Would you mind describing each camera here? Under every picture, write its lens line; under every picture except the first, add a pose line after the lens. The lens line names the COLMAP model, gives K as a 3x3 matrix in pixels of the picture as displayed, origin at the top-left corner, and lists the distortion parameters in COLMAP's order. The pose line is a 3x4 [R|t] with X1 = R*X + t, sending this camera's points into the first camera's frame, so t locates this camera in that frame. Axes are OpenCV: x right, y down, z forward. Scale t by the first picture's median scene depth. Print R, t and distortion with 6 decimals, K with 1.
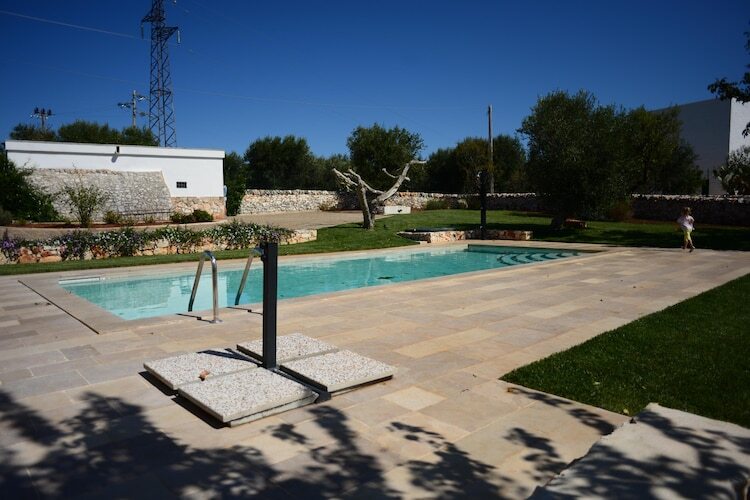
lens RADIAL K [[509.3, 0, 375.8], [0, 509.3, 246.4], [0, 0, 1]] dist [-0.068702, 0.052208]
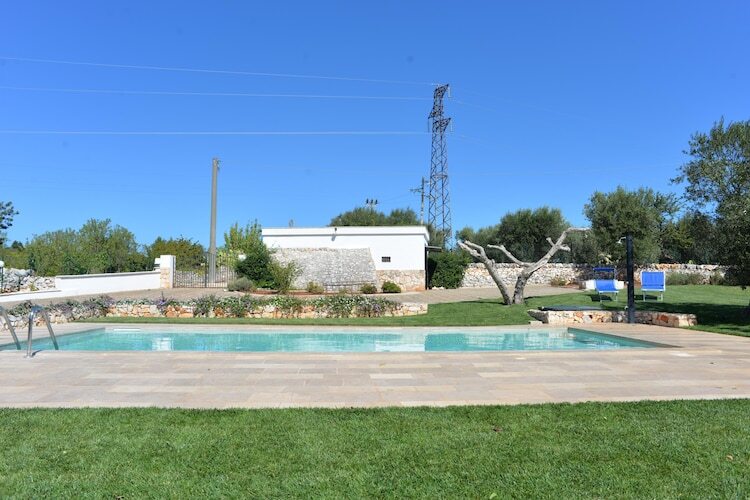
lens RADIAL K [[509.3, 0, 381.6], [0, 509.3, 247.0], [0, 0, 1]] dist [-0.068702, 0.052208]
pose [[0.787285, -0.031663, -0.615776, 0.338680], [-0.057516, 0.990555, -0.124470, -0.010566], [0.613901, 0.133410, 0.778028, 0.136923]]
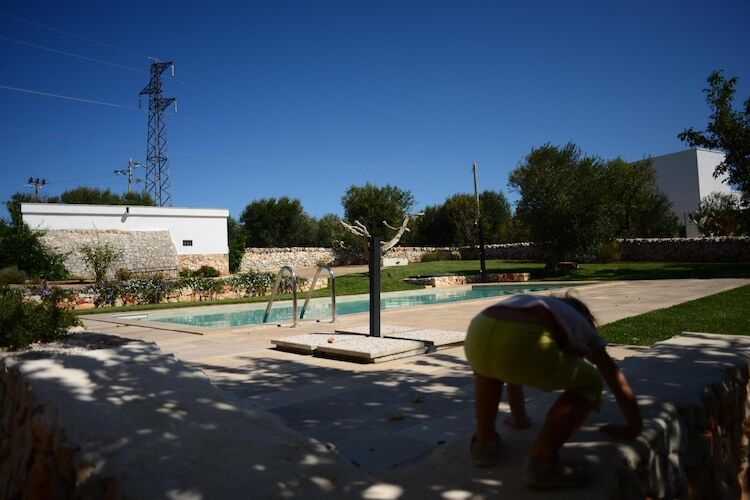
lens RADIAL K [[509.3, 0, 375.5], [0, 509.3, 244.9], [0, 0, 1]] dist [-0.068702, 0.052208]
pose [[0.998963, -0.030374, 0.033906, -0.040797], [0.034386, 0.991584, -0.124812, 0.027823], [-0.029829, 0.125849, 0.991601, -0.043310]]
